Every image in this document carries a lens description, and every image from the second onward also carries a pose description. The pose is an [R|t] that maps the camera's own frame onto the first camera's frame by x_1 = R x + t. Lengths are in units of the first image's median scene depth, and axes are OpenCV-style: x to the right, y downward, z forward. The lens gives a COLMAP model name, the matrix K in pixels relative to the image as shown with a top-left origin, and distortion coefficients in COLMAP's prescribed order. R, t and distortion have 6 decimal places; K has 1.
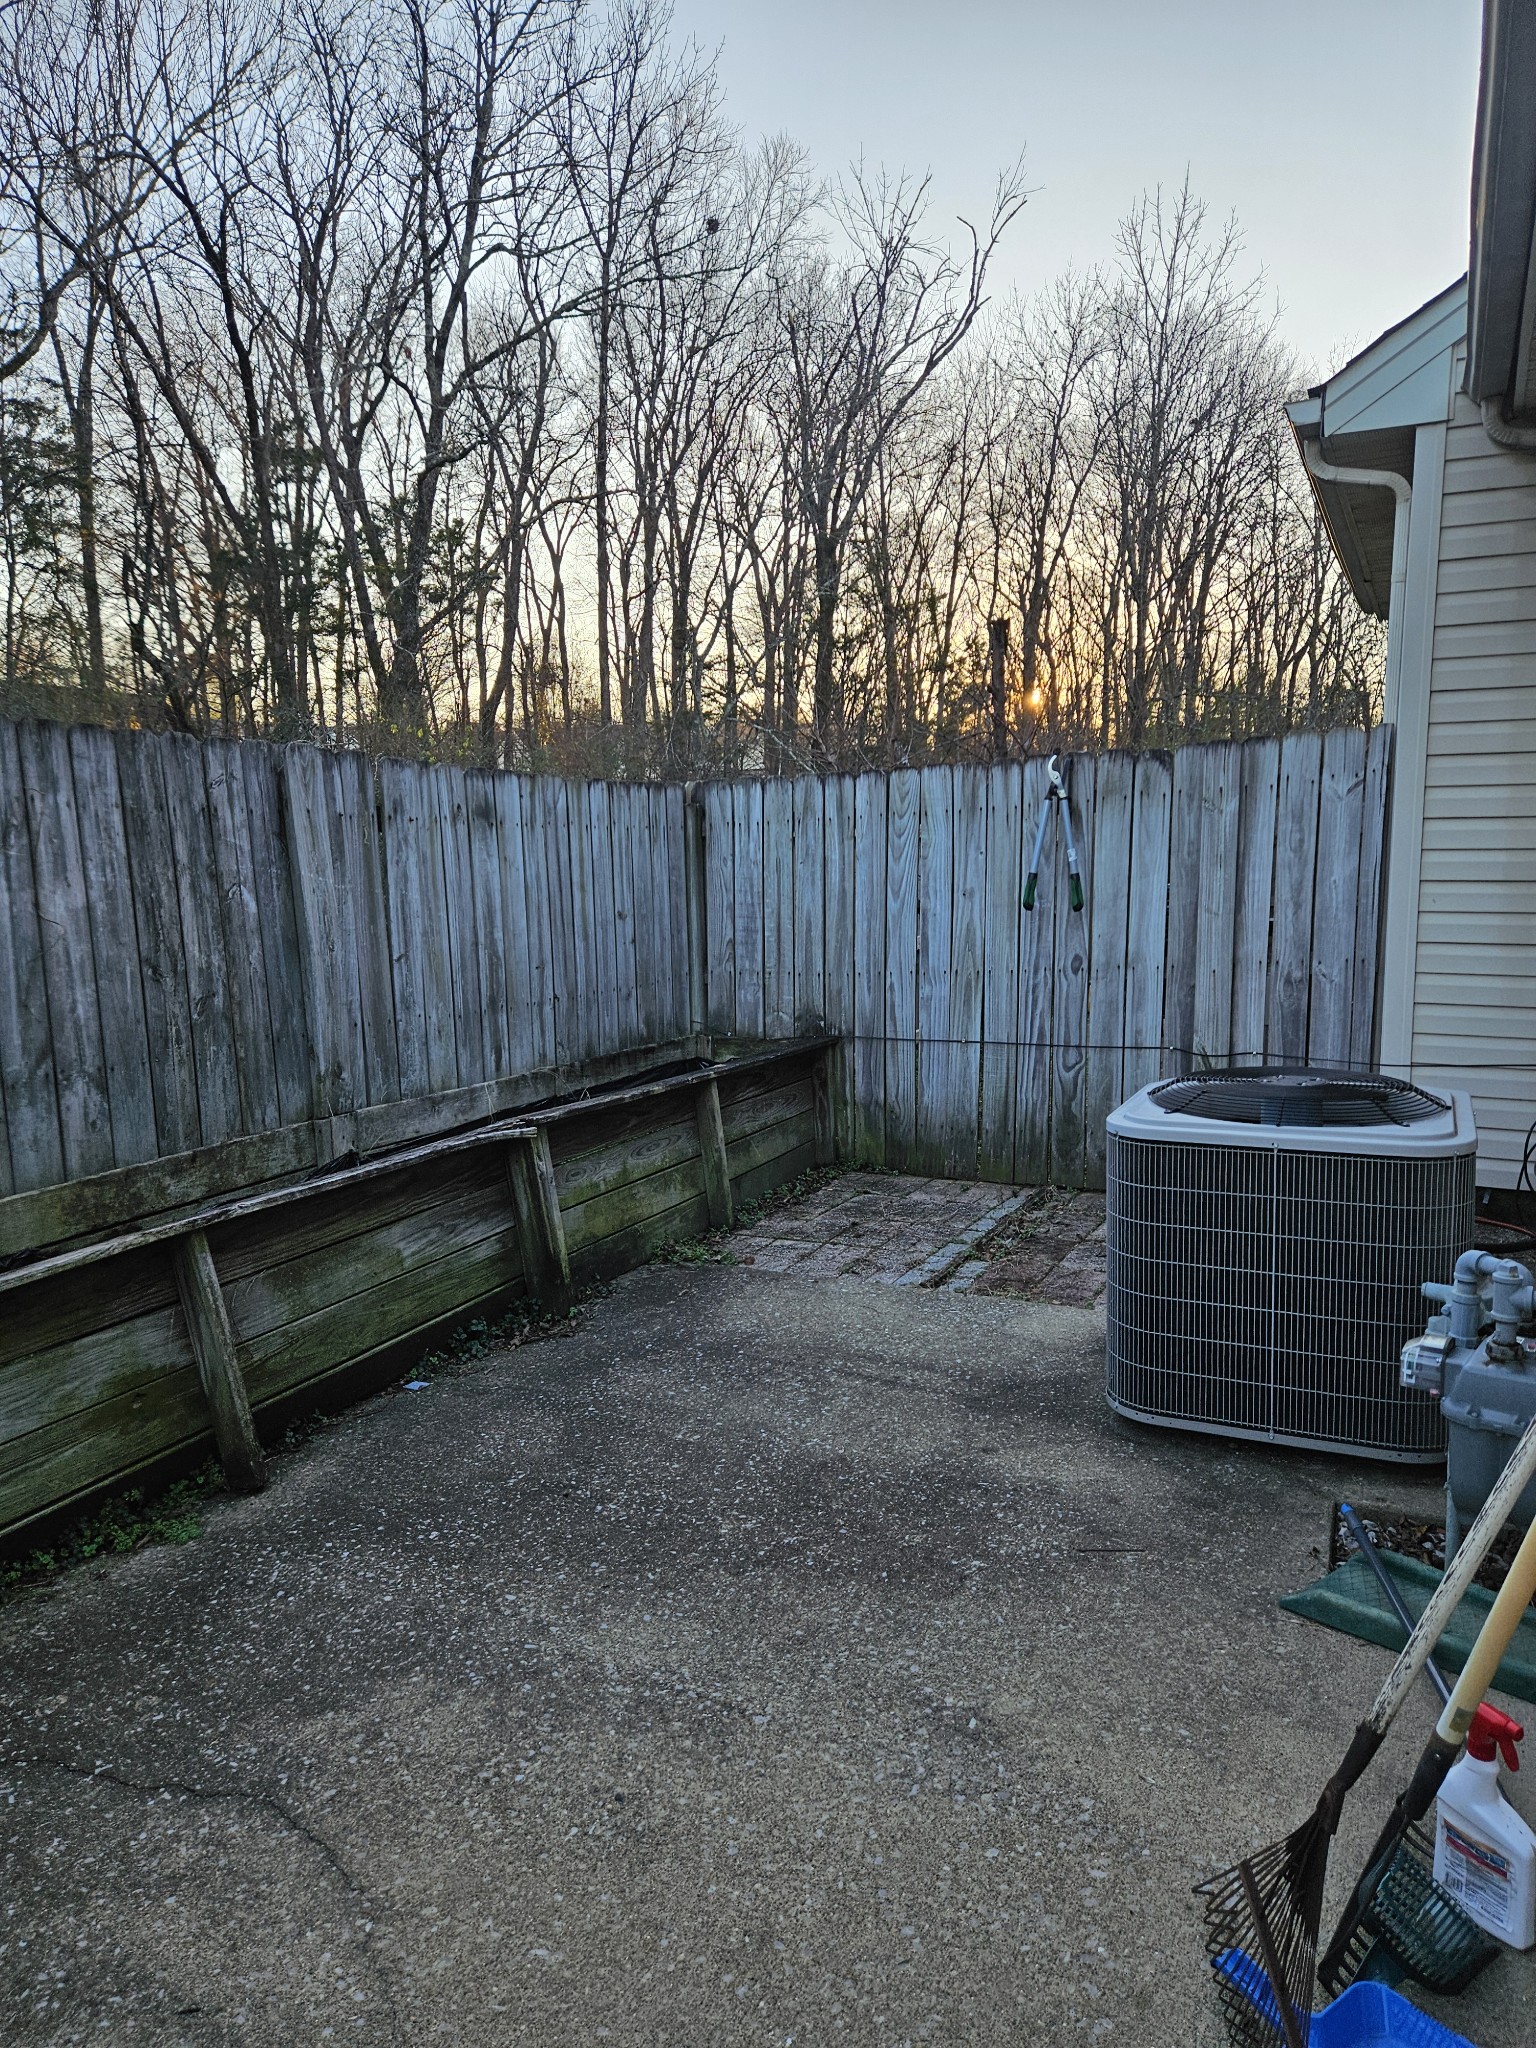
lens RADIAL K [[1343.4, 0, 768.0], [0, 1343.4, 1024.0], [0, 0, 1]] dist [0.028949, -0.001932]
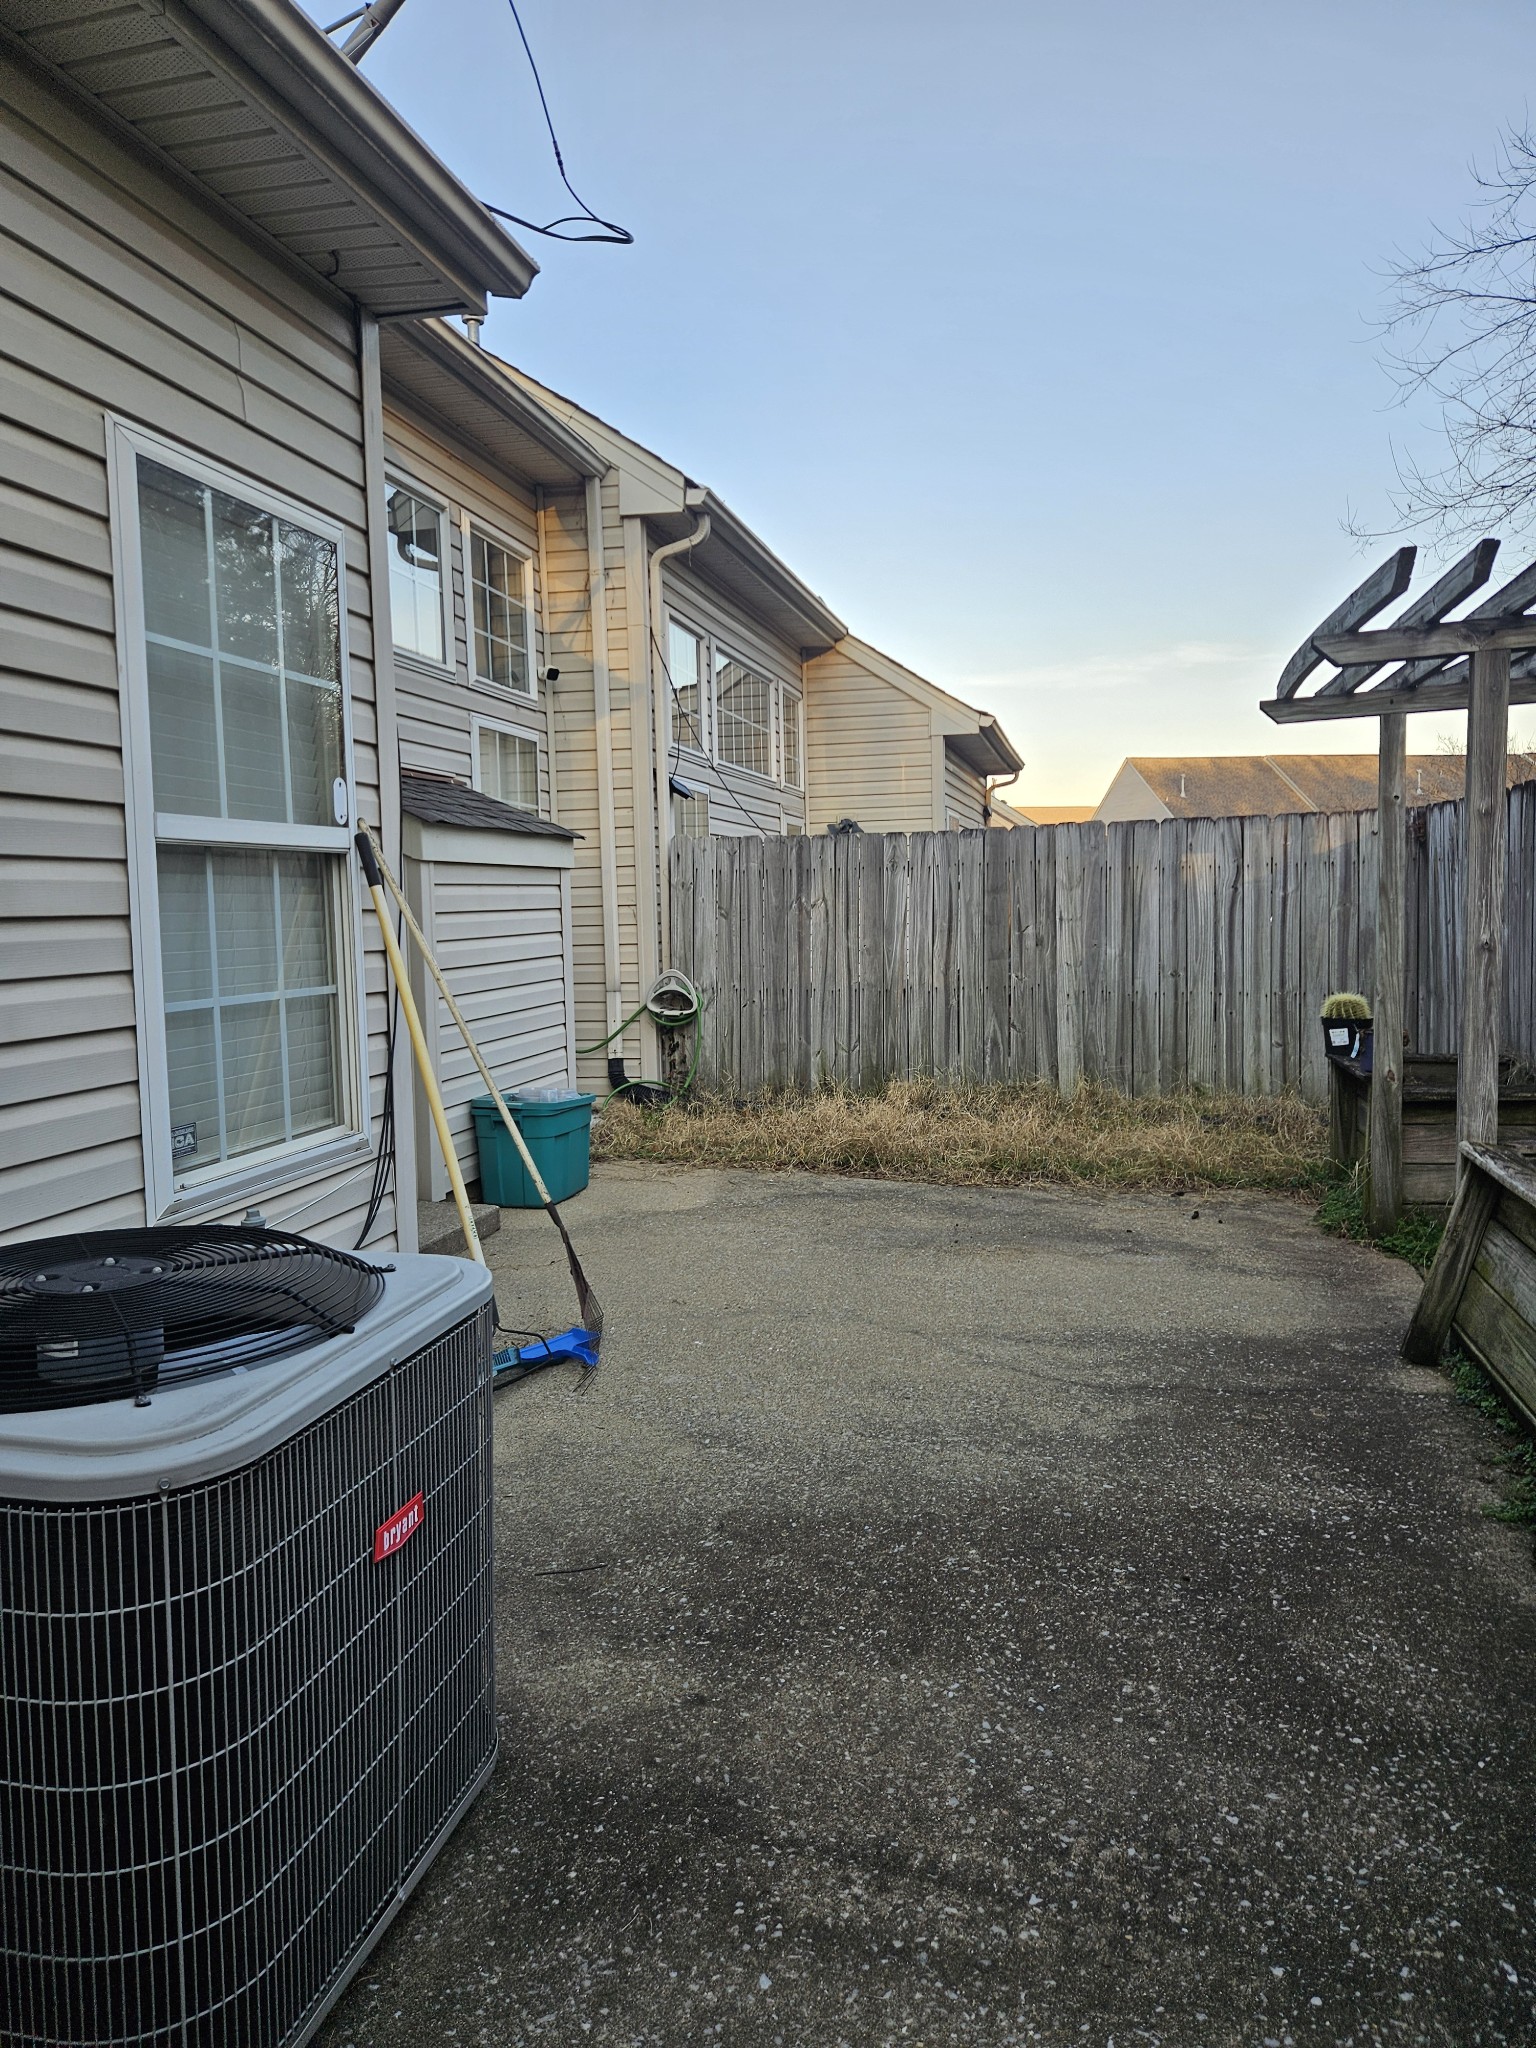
lens RADIAL K [[1343.4, 0, 768.0], [0, 1343.4, 1024.0], [0, 0, 1]] dist [0.028949, -0.001932]
pose [[-0.976612, 0.041702, -0.210925, 0.297411], [-0.003531, 0.977767, 0.209662, -0.186697], [0.214979, 0.205504, -0.954753, 1.831937]]
